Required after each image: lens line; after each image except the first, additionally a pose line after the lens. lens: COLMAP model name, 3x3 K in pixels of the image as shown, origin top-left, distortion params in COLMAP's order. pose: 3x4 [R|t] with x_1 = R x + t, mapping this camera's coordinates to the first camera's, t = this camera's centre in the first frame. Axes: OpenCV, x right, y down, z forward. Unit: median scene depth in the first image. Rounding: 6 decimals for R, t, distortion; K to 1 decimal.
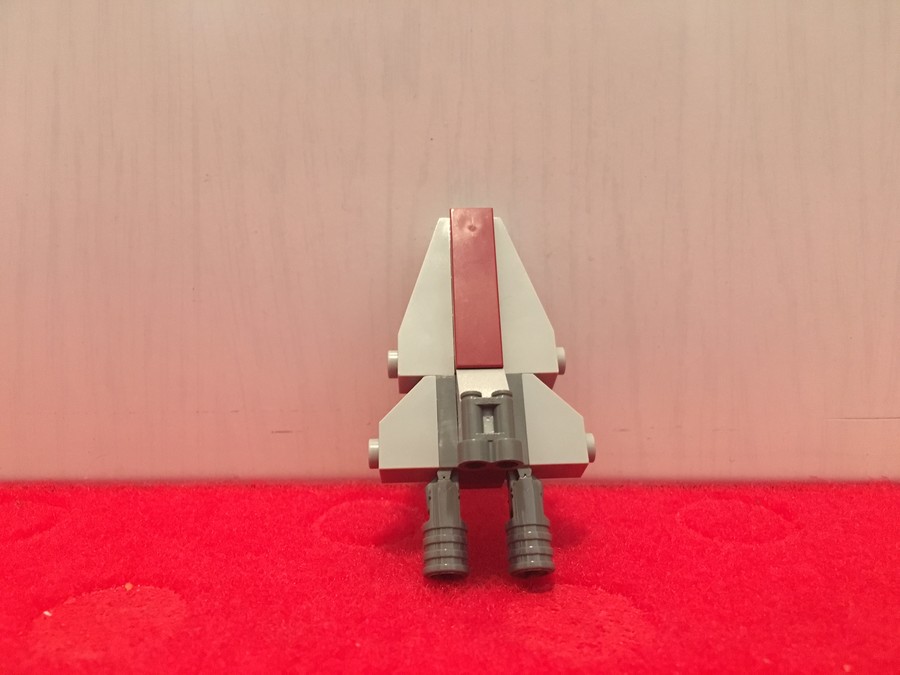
lens RADIAL K [[787.2, 0, 450.0], [0, 787.2, 337.5], [0, 0, 1]] dist [0.076891, -0.148736]
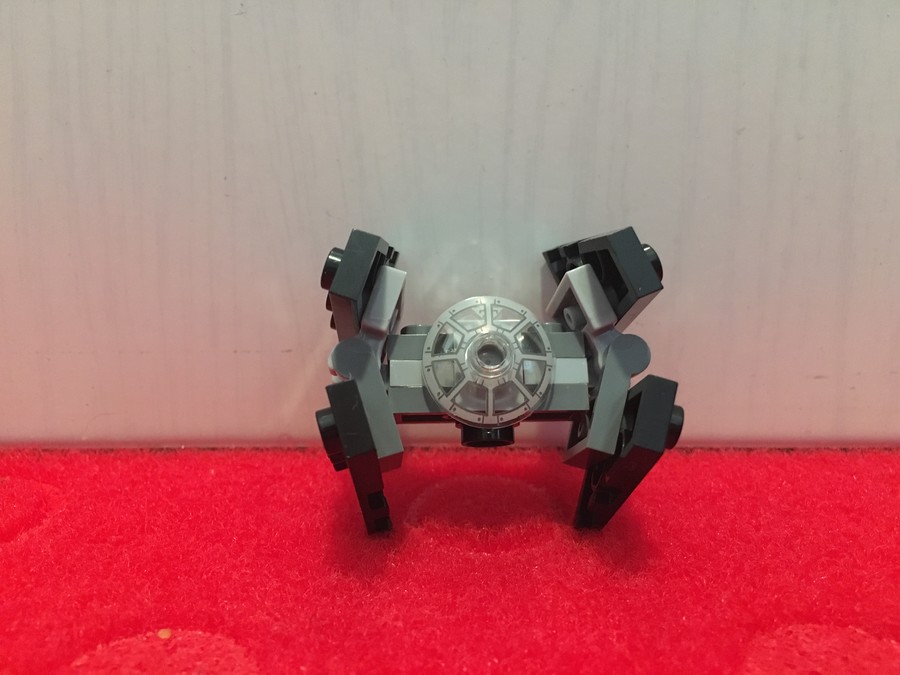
lens RADIAL K [[801.0, 0, 450.5], [0, 801.0, 327.9], [0, 0, 1]] dist [0.099094, -0.227619]
pose [[0.999774, 0.002735, 0.021083, -0.149819], [-0.005406, 0.991802, 0.127673, -0.023613], [-0.020561, -0.127758, 0.991592, 0.295842]]
